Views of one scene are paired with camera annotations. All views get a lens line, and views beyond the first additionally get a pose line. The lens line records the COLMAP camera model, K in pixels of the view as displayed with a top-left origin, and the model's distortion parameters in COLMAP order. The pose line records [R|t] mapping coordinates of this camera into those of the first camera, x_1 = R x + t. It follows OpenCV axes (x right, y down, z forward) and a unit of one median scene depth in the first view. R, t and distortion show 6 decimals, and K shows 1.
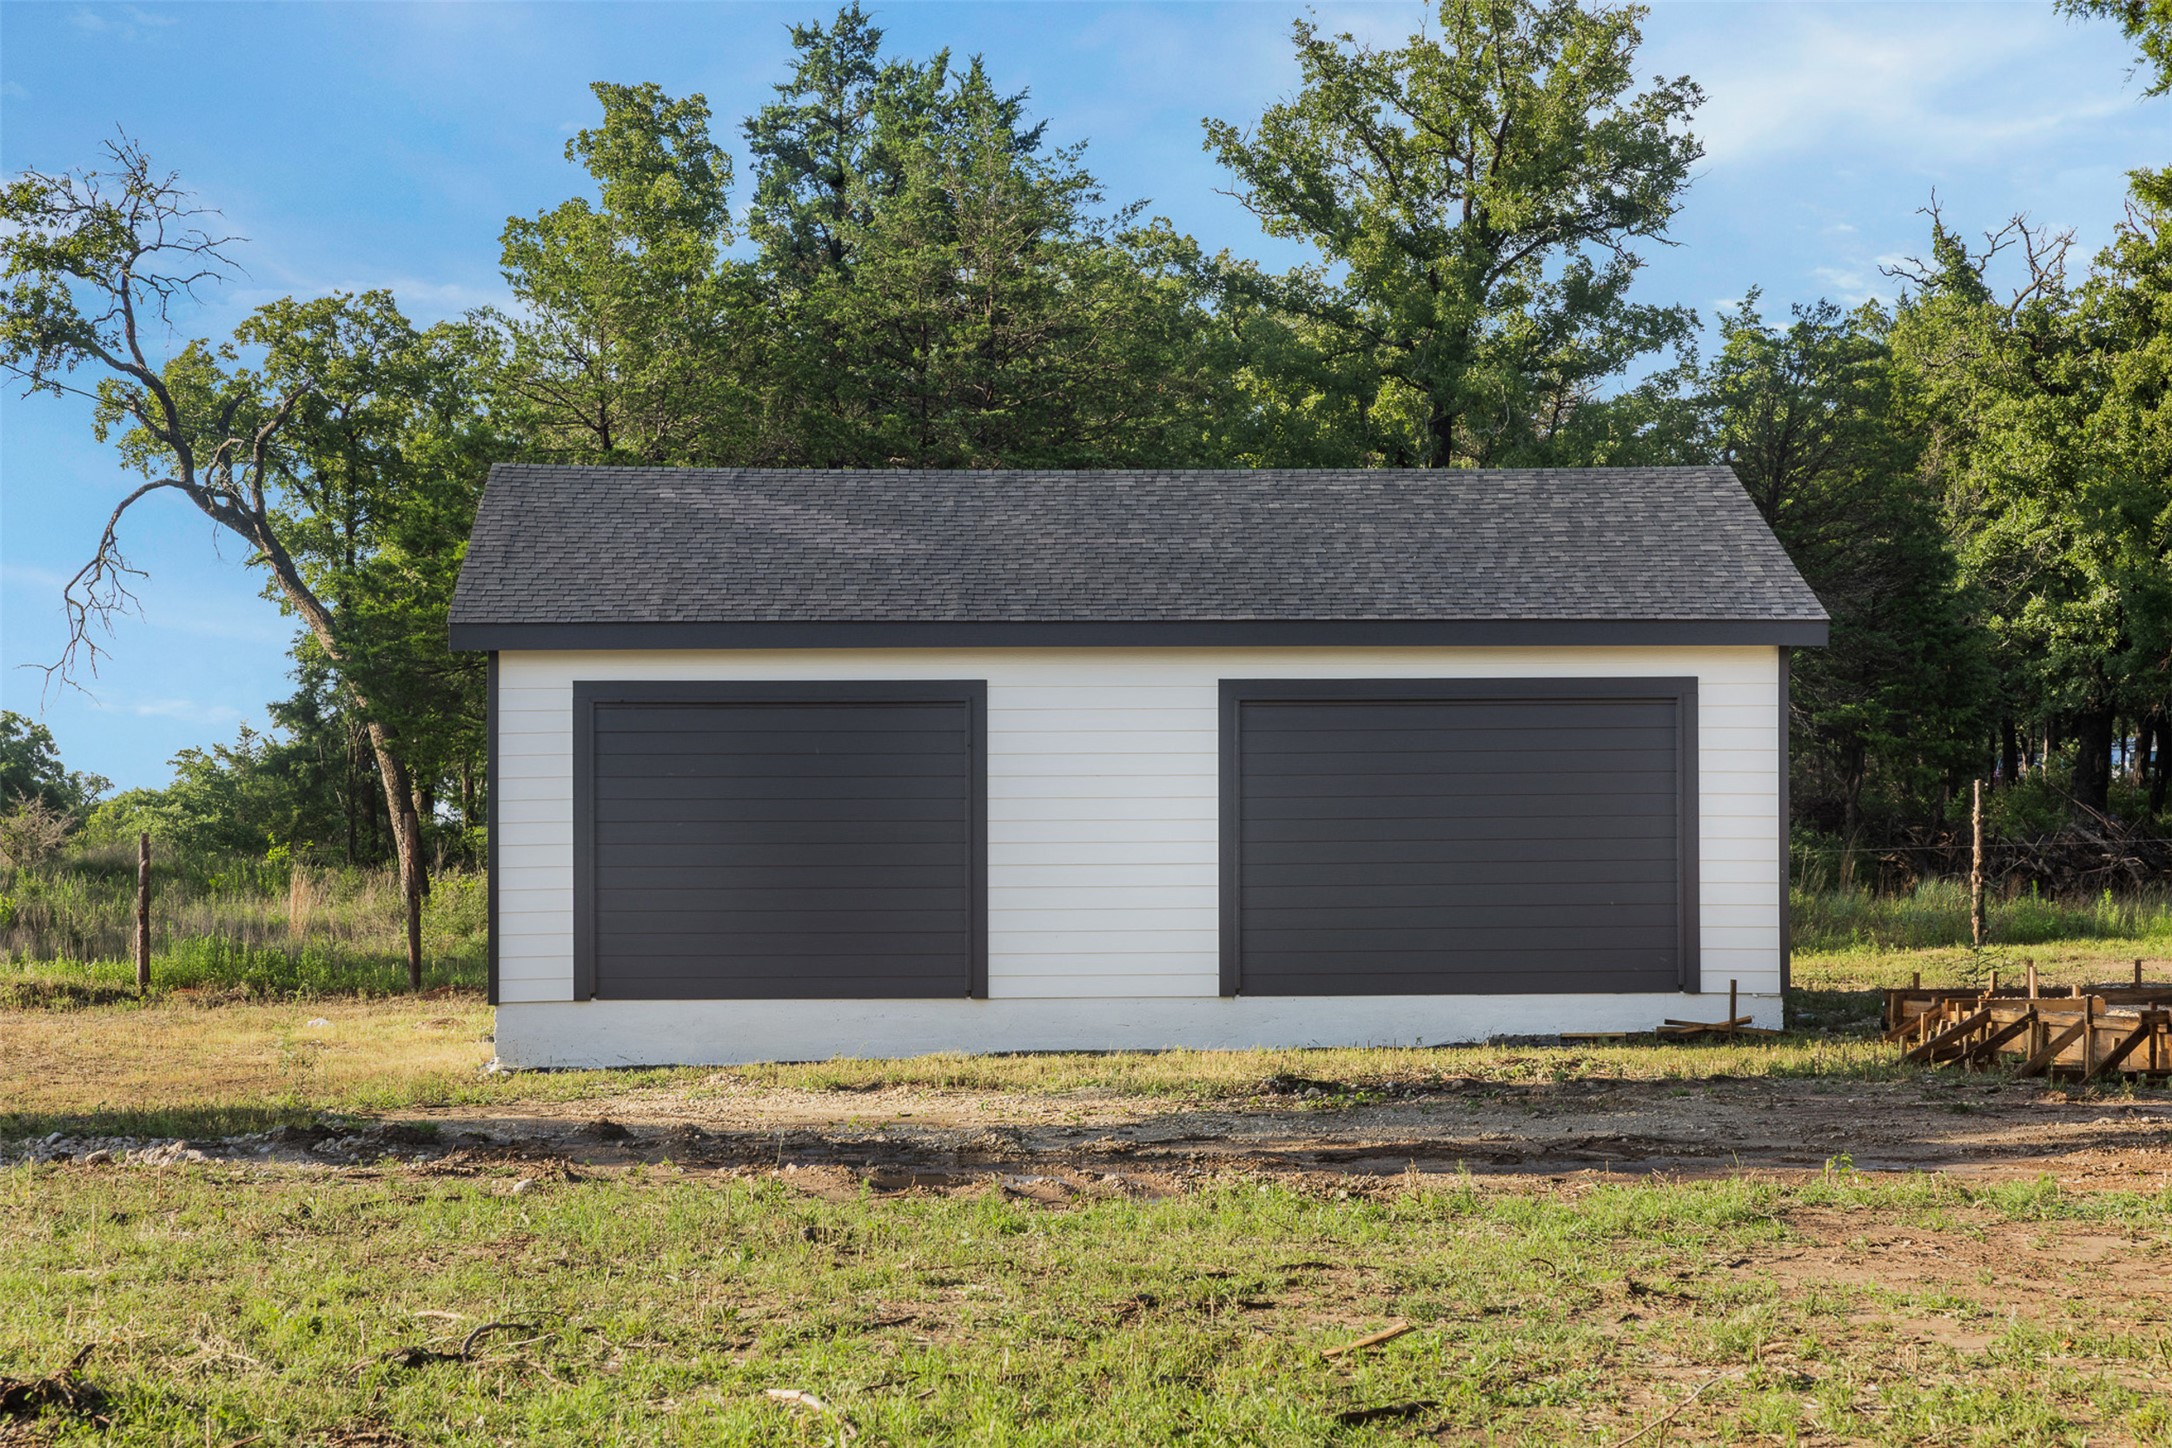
lens RADIAL K [[4423.9, 0, 1085.3], [0, 4423.9, 725.6], [0, 0, 1]] dist [-0.120586, 0.000000]
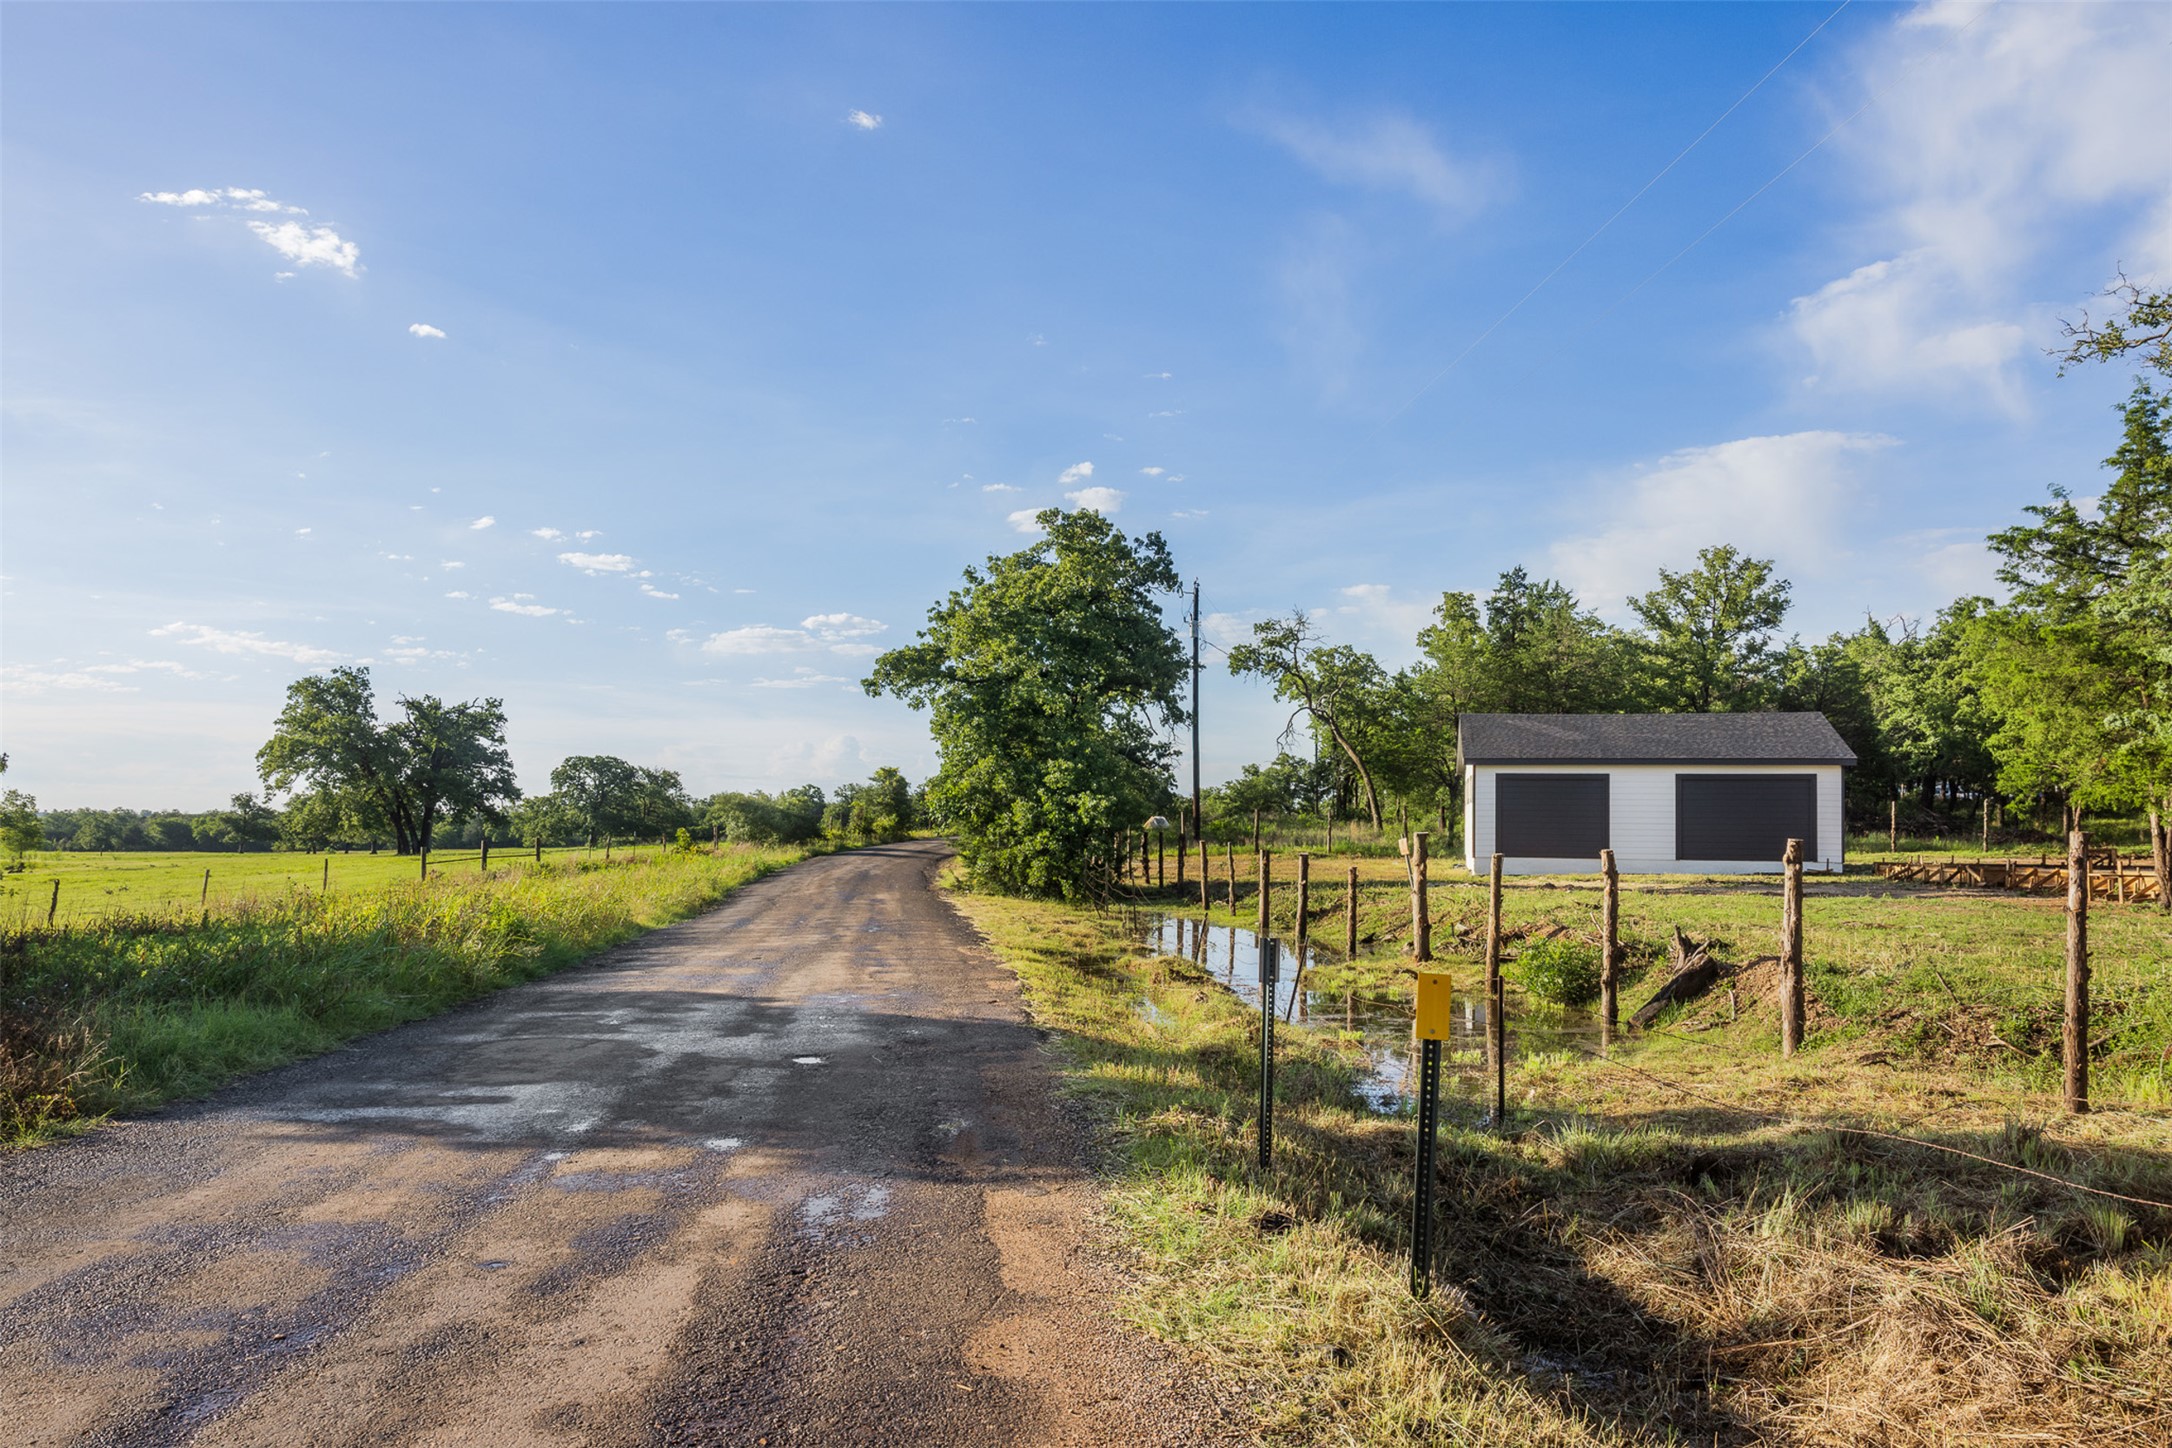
lens RADIAL K [[1550.4, 0, 1090.5], [0, 1550.4, 722.3], [0, 0, 1]] dist [0.004420, 0.004650]
pose [[0.965518, -0.002449, -0.260323, -0.059963], [-0.005653, 0.999523, -0.030371, -0.006472], [0.260273, 0.030796, 0.965044, -0.221953]]
